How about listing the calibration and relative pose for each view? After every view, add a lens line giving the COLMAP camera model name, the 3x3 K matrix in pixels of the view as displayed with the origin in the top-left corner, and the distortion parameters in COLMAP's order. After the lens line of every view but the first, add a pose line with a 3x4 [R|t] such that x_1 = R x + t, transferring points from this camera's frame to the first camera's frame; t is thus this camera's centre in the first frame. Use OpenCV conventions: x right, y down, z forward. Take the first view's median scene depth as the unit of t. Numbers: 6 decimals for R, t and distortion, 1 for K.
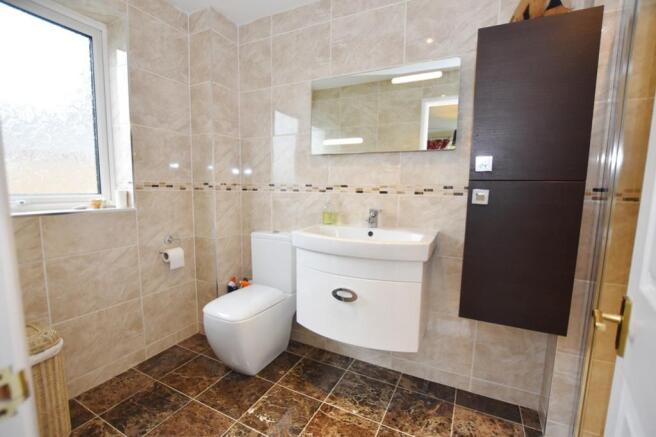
lens RADIAL K [[291.7, 0, 324.0], [0, 291.7, 219.3], [0, 0, 1]] dist [-0.026895, 0.000005]
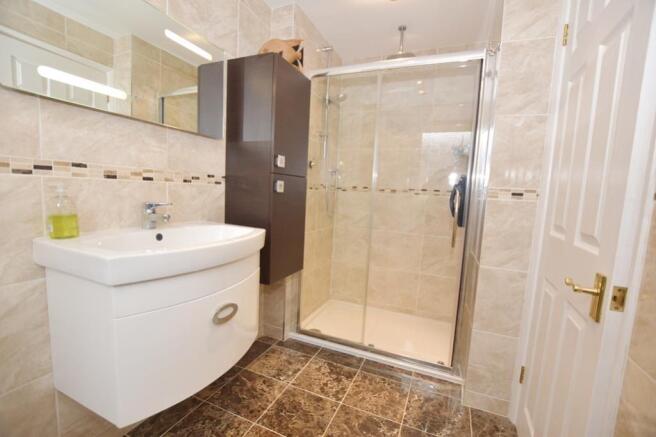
lens RADIAL K [[291.7, 0, 325.5], [0, 291.7, 221.9], [0, 0, 1]] dist [-0.026895, 0.000005]
pose [[-0.070967, -0.122646, 0.989910, -0.578203], [0.058404, 0.990199, 0.126868, -0.054831], [-0.995767, 0.066818, -0.063108, 0.651894]]
